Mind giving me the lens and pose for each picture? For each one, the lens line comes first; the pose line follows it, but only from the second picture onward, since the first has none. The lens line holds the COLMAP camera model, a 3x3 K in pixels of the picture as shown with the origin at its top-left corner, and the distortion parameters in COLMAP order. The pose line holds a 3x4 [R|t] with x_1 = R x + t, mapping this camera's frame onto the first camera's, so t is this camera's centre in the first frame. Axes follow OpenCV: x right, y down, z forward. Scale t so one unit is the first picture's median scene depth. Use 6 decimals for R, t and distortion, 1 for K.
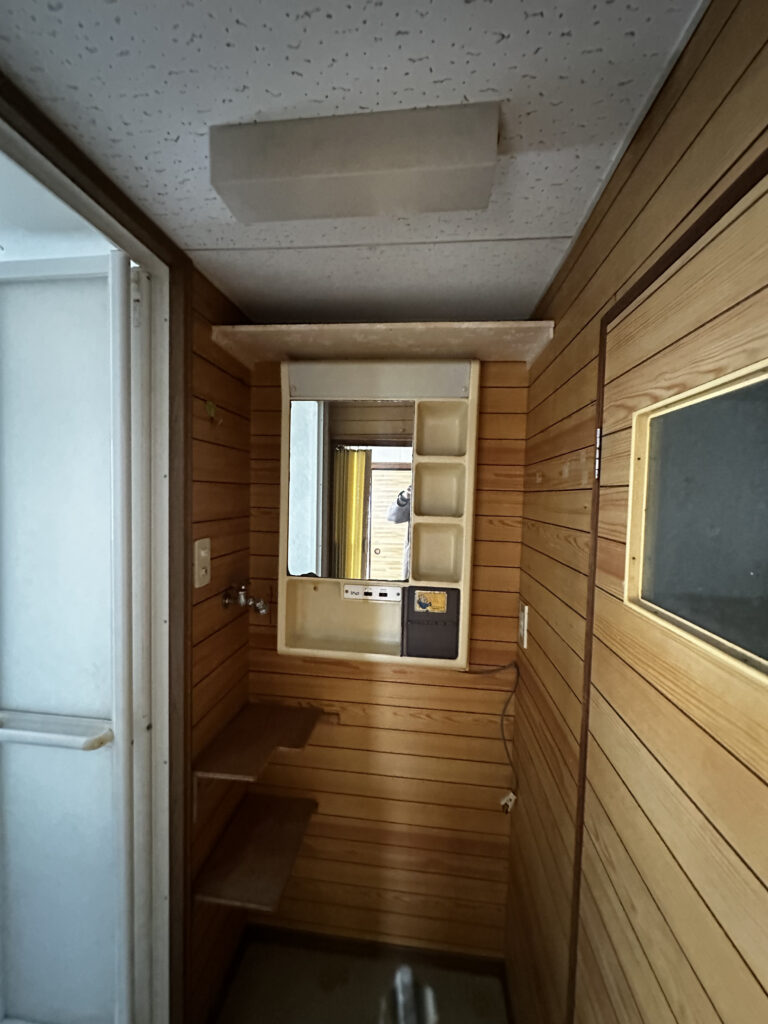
lens RADIAL K [[408.0, 0, 384.8], [0, 408.0, 512.0], [0, 0, 1]] dist [-0.004044, 0.000169]
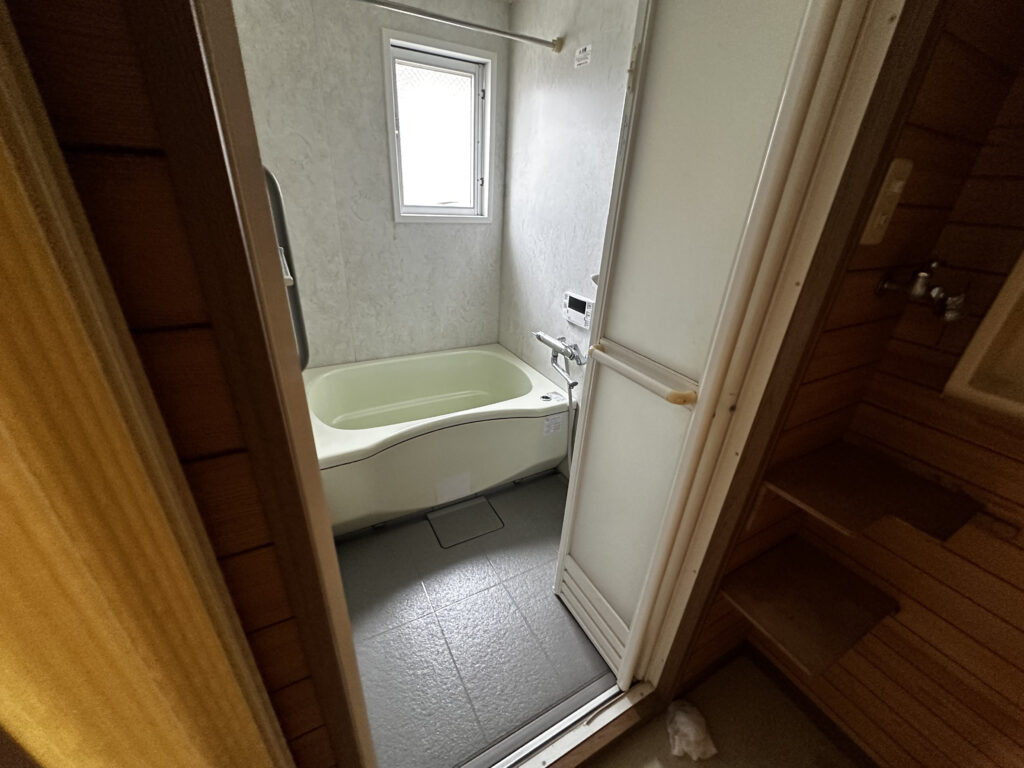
lens RADIAL K [[408.0, 0, 514.1], [0, 408.0, 385.0], [0, 0, 1]] dist [-0.004044, 0.000169]
pose [[0.572732, 0.363626, -0.734679, -0.190168], [-0.078886, 0.916521, 0.392131, 0.153178], [0.815938, -0.166630, 0.553606, 0.143010]]
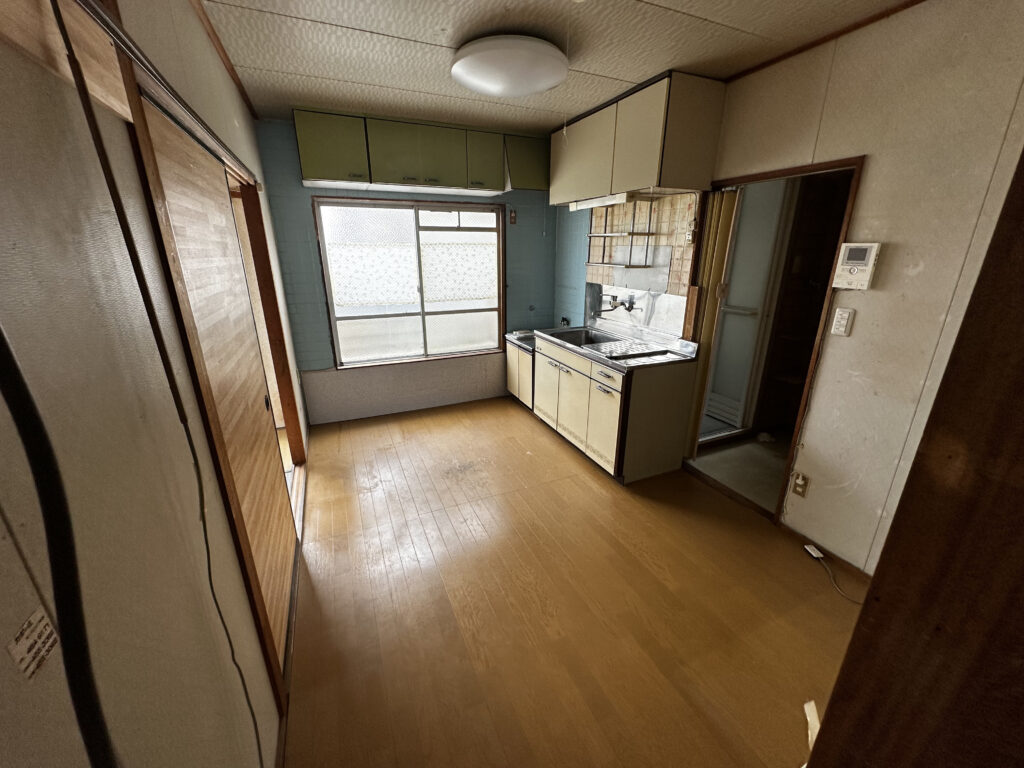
lens RADIAL K [[408.0, 0, 517.2], [0, 408.0, 384.9], [0, 0, 1]] dist [-0.004044, 0.000169]
pose [[0.498139, 0.250646, -0.830081, 0.975533], [-0.027553, 0.961402, 0.273764, 0.178276], [0.866659, -0.113501, 0.485818, -1.837661]]
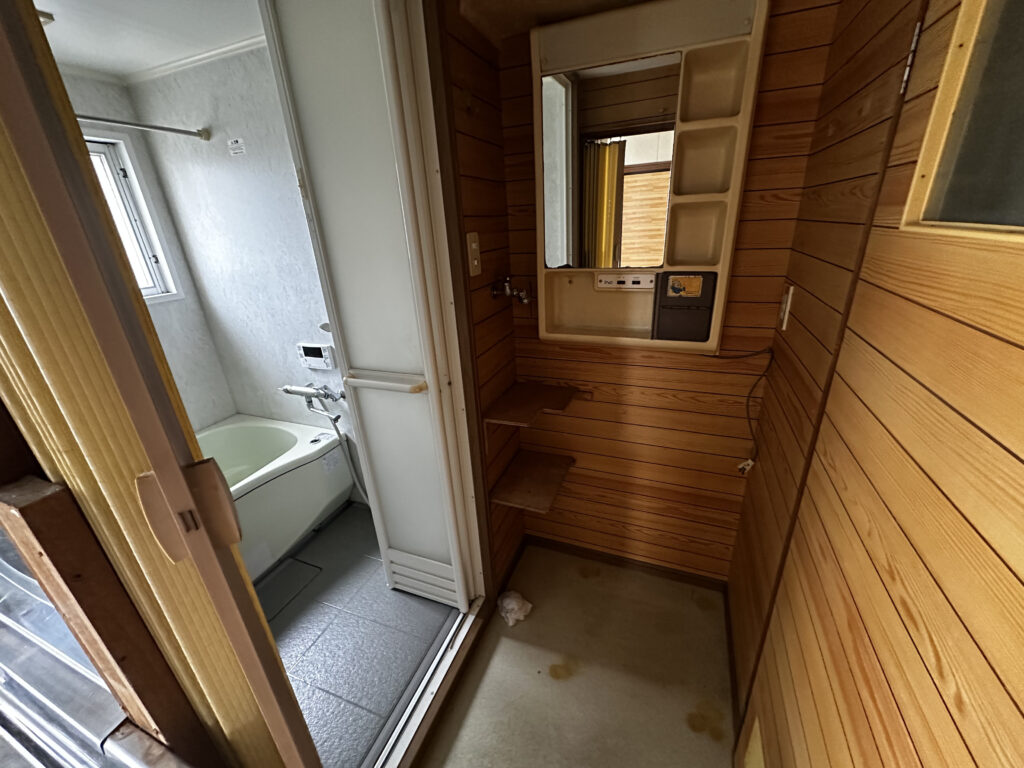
lens RADIAL K [[408.0, 0, 511.0], [0, 408.0, 386.5], [0, 0, 1]] dist [-0.004044, 0.000169]
pose [[0.958871, 0.031477, -0.282092, -0.008584], [0.065822, 0.942081, 0.328862, 0.089160], [0.276105, -0.333904, 0.901262, -0.117719]]
